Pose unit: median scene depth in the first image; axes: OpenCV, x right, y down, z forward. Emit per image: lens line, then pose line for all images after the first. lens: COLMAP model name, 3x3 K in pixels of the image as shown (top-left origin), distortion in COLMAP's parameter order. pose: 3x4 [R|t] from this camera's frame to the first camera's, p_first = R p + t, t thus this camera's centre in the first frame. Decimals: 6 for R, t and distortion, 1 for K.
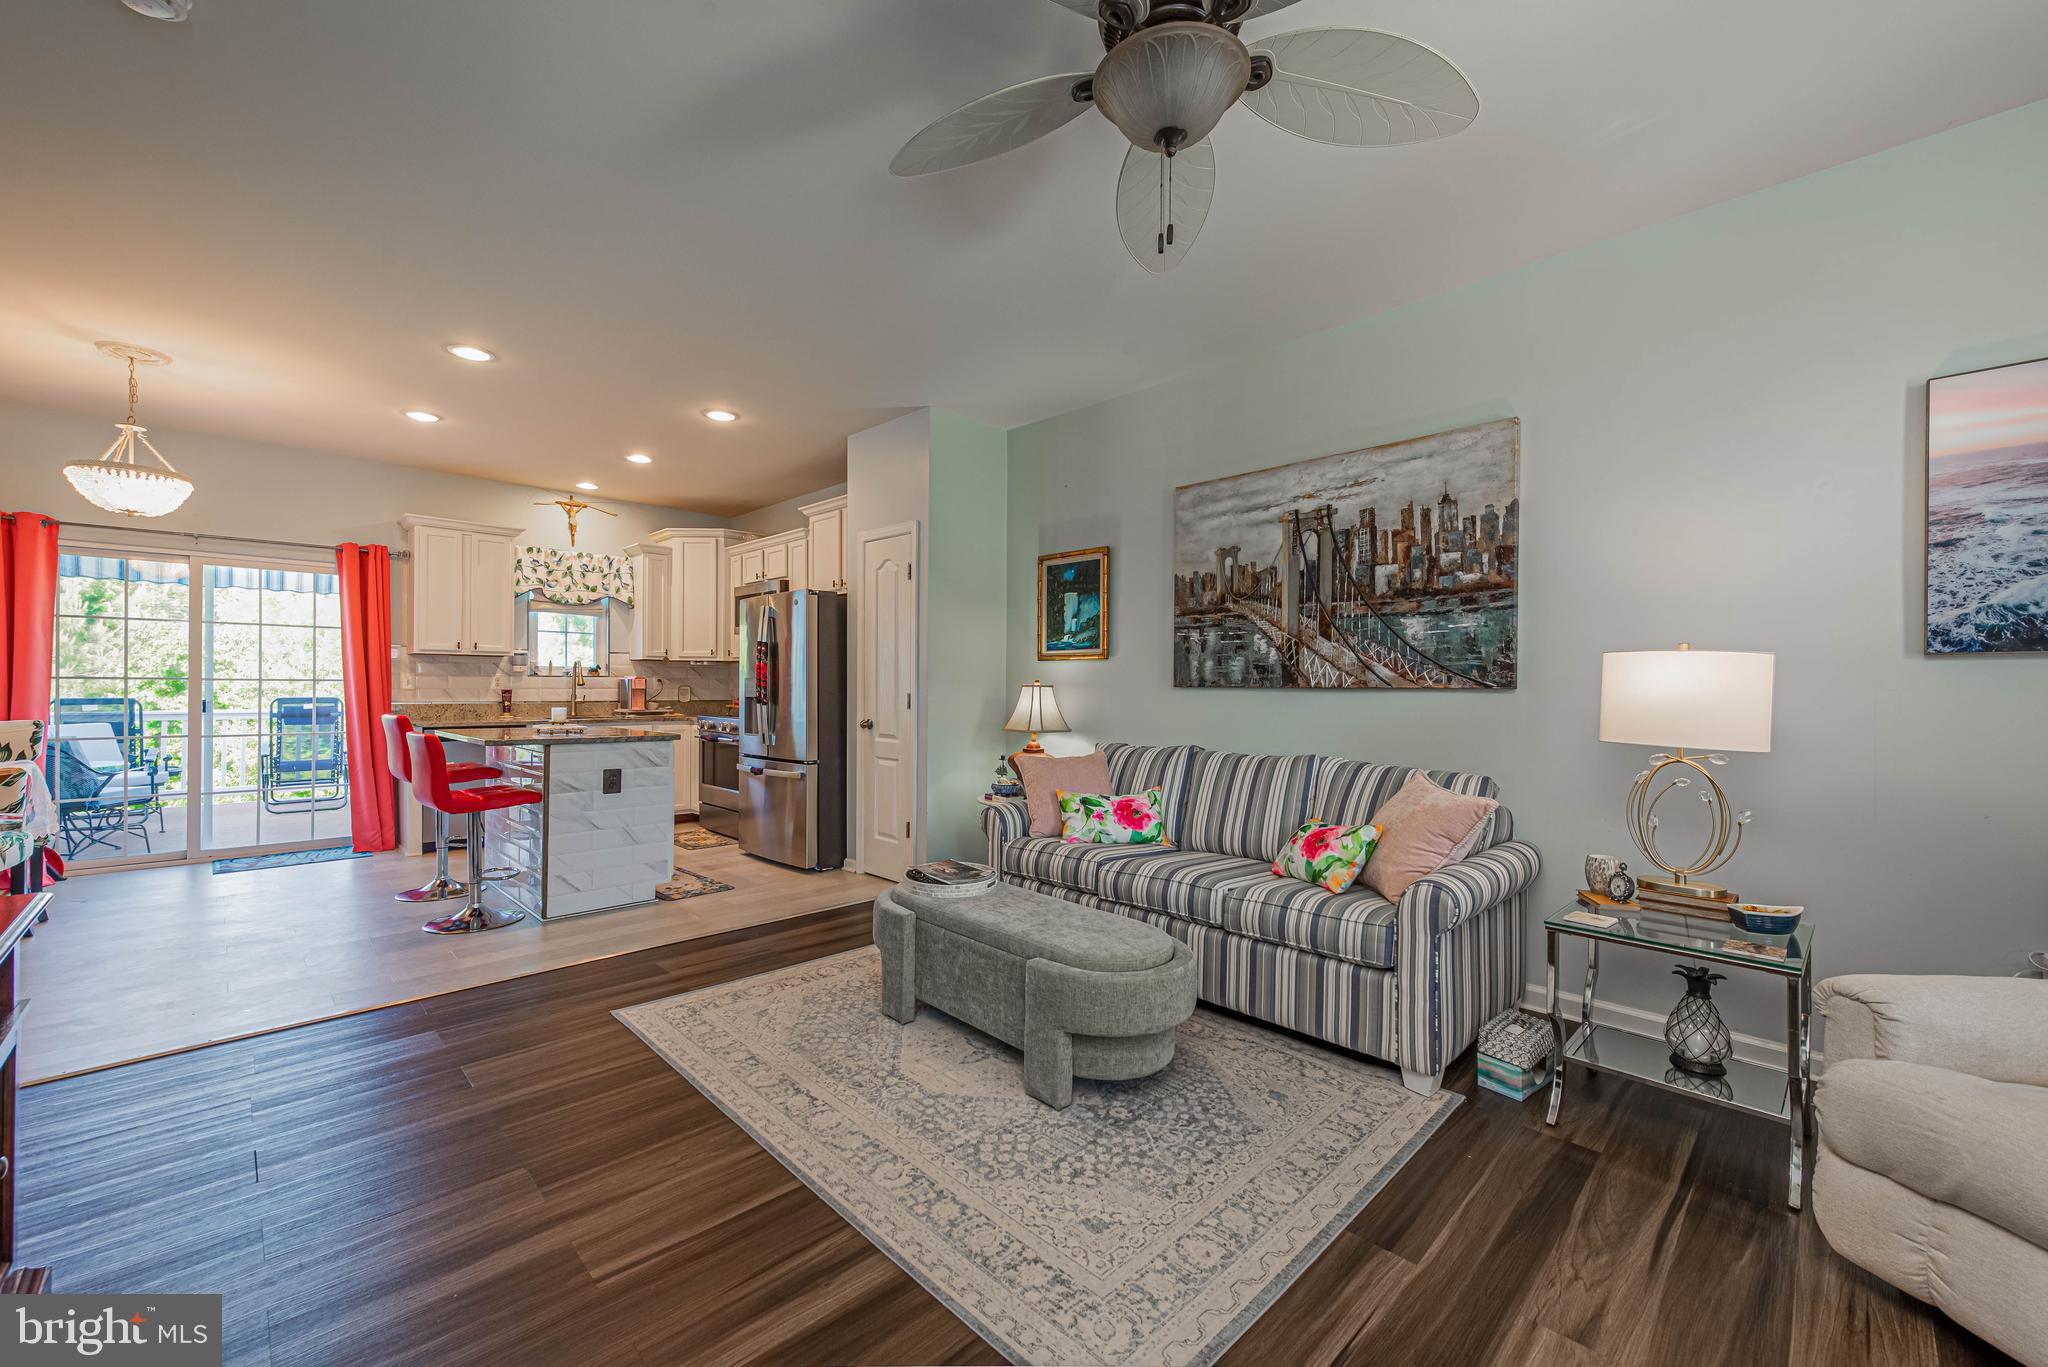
lens RADIAL K [[879.6, 0, 1055.8], [0, 879.6, 689.2], [0, 0, 1]] dist [0.015096, -0.000086]
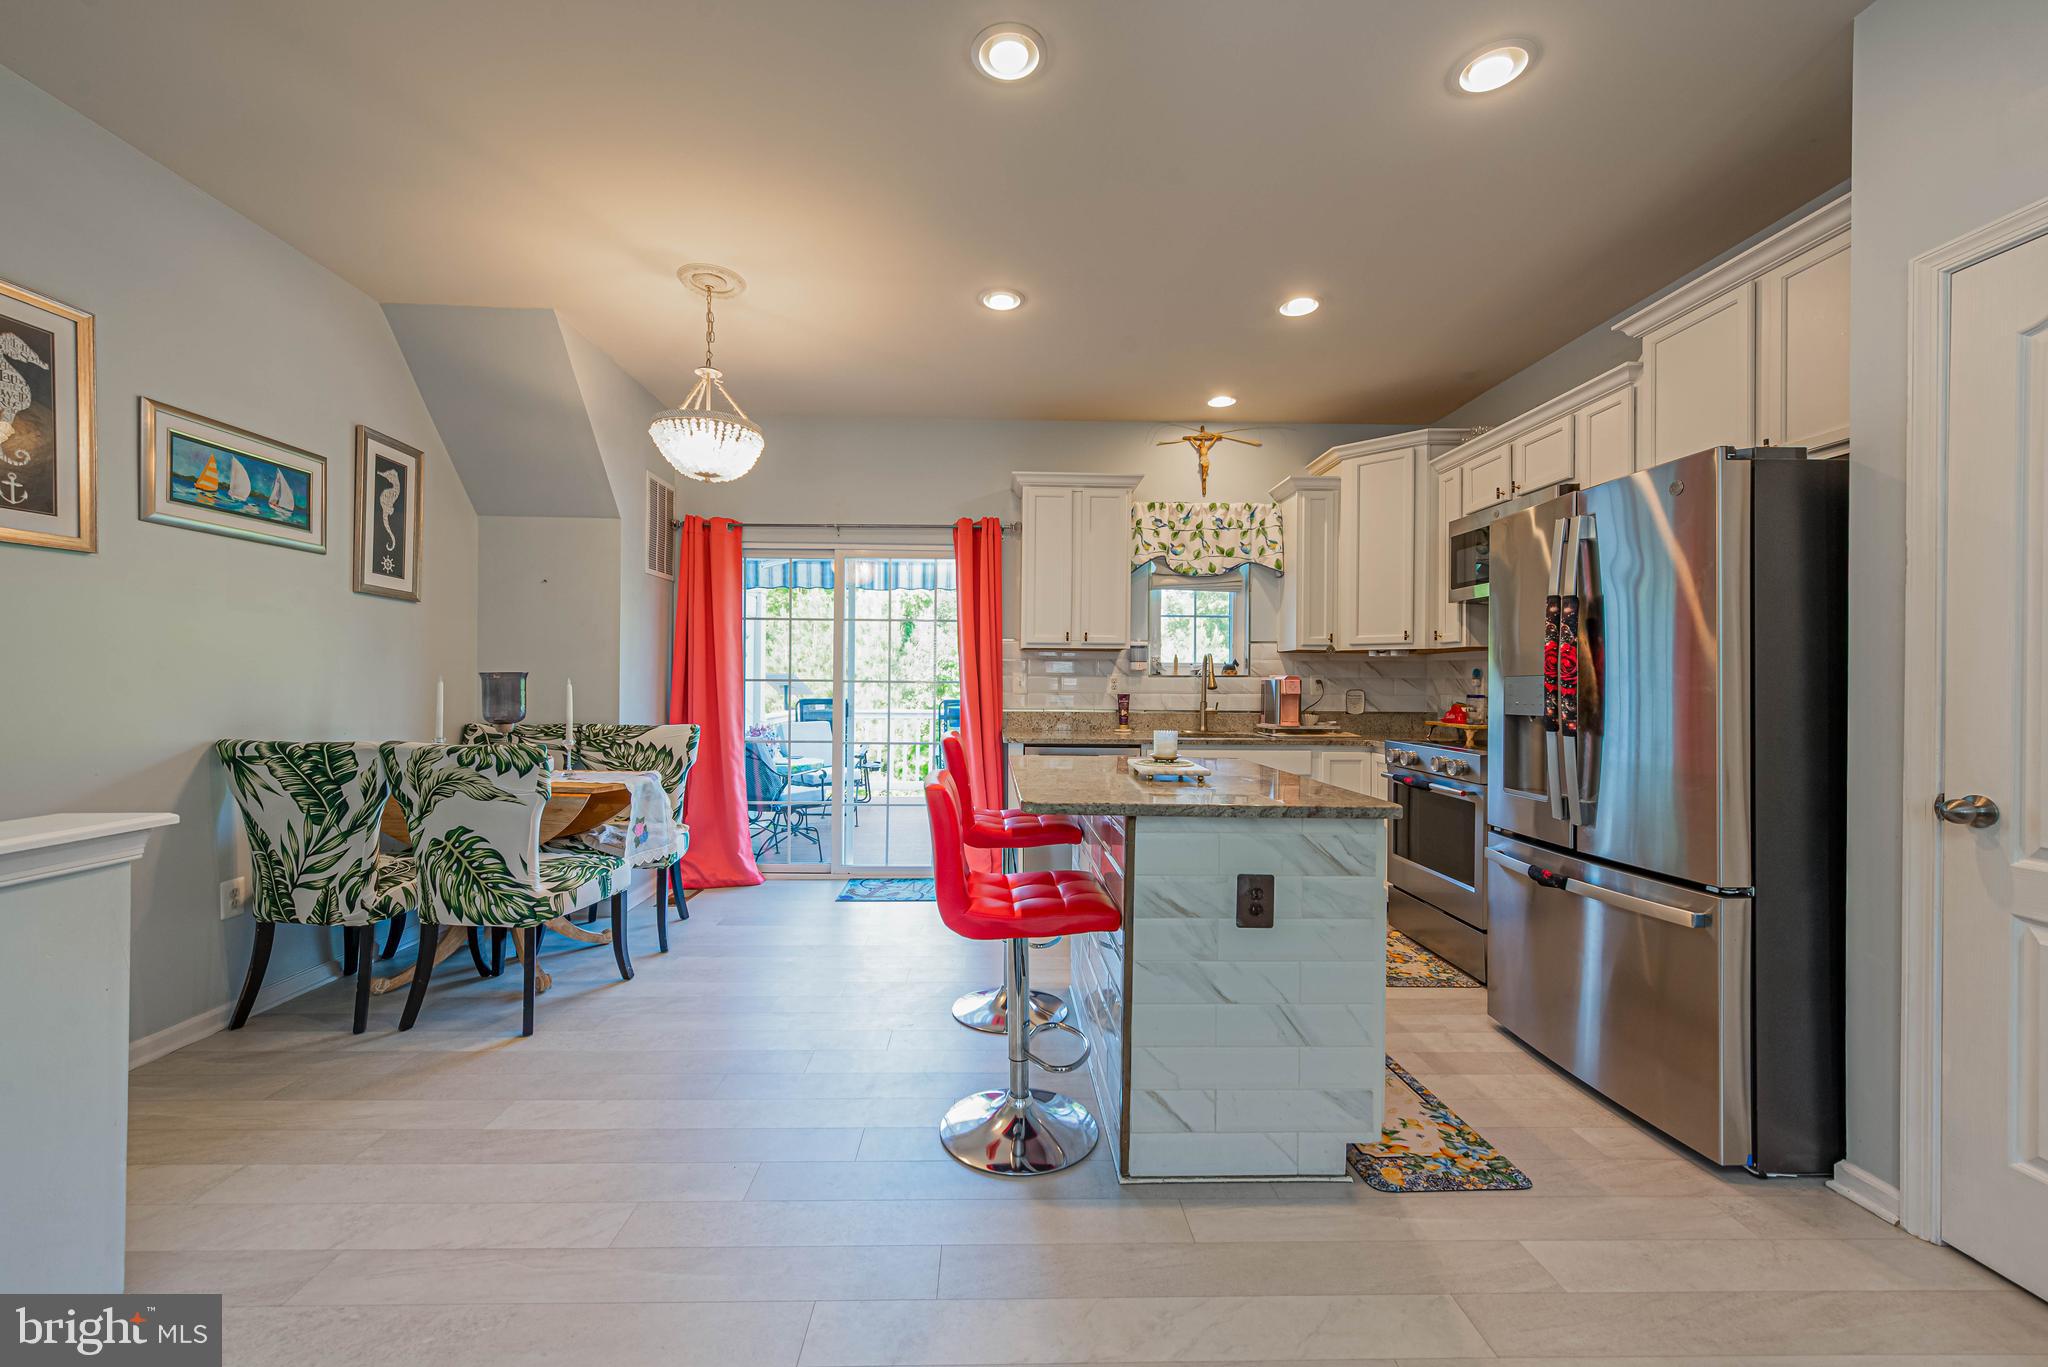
lens RADIAL K [[831.2, 0, 985.1], [0, 831.2, 686.5], [0, 0, 1]] dist [0.003252, 0.000062]
pose [[0.713677, 0.001411, -0.700474, -0.257410], [-0.003985, 0.999990, -0.002046, -0.005017], [0.700464, 0.004252, 0.713675, 0.508390]]
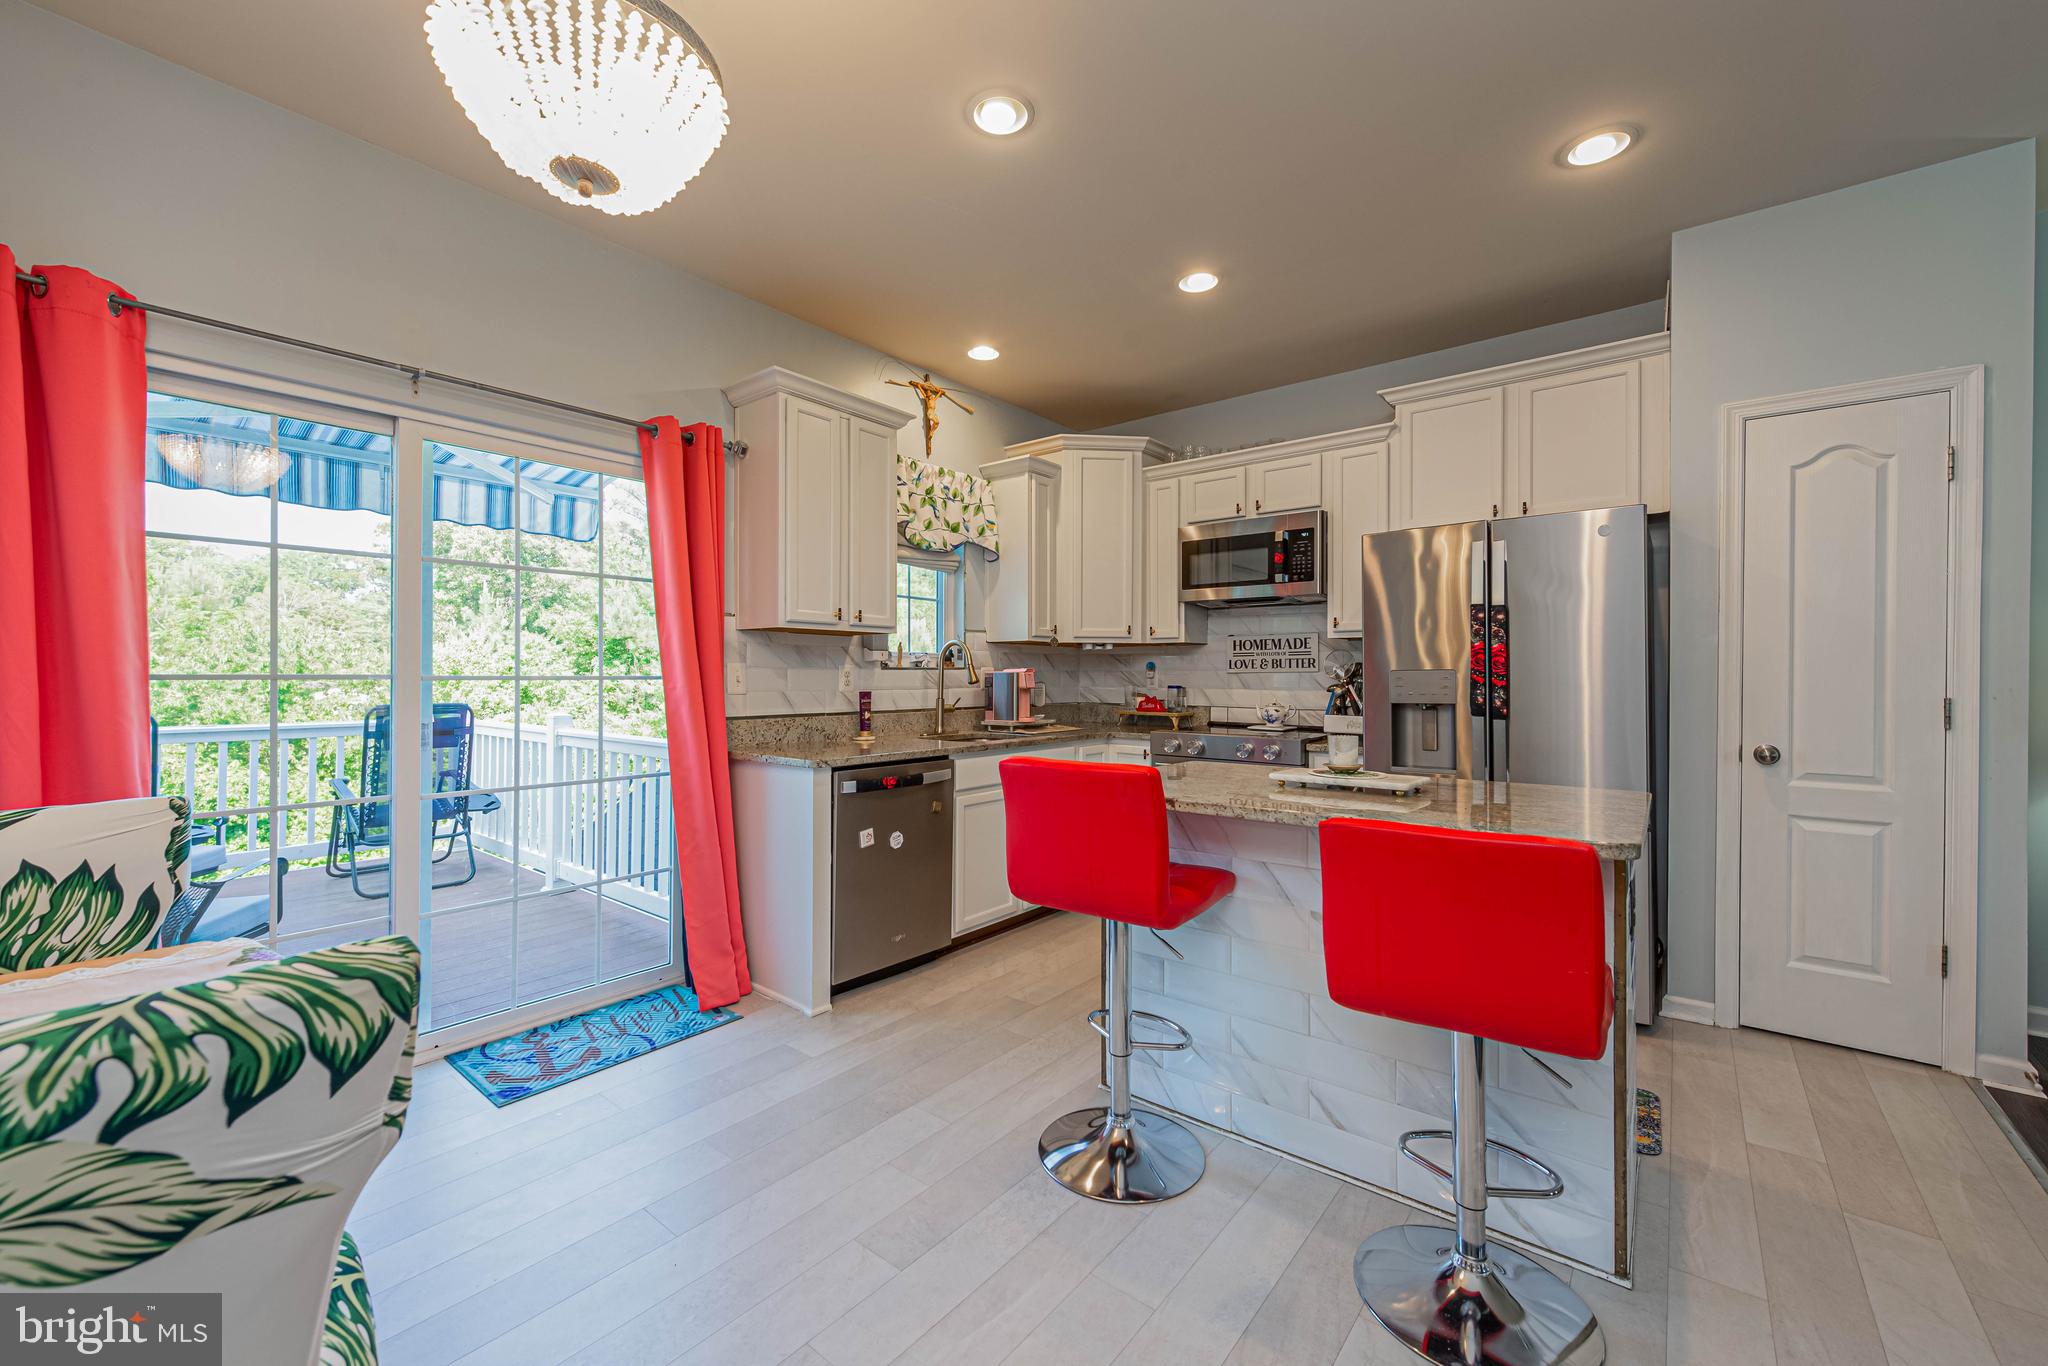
lens RADIAL K [[834.4, 0, 1020.3], [0, 834.4, 687.9], [0, 0, 1]] dist [0.000938, -0.000122]
pose [[0.993392, -0.007063, 0.114551, -0.719247], [0.005657, 0.999905, 0.012592, -0.010189], [-0.114629, -0.011861, 0.993338, 0.537799]]
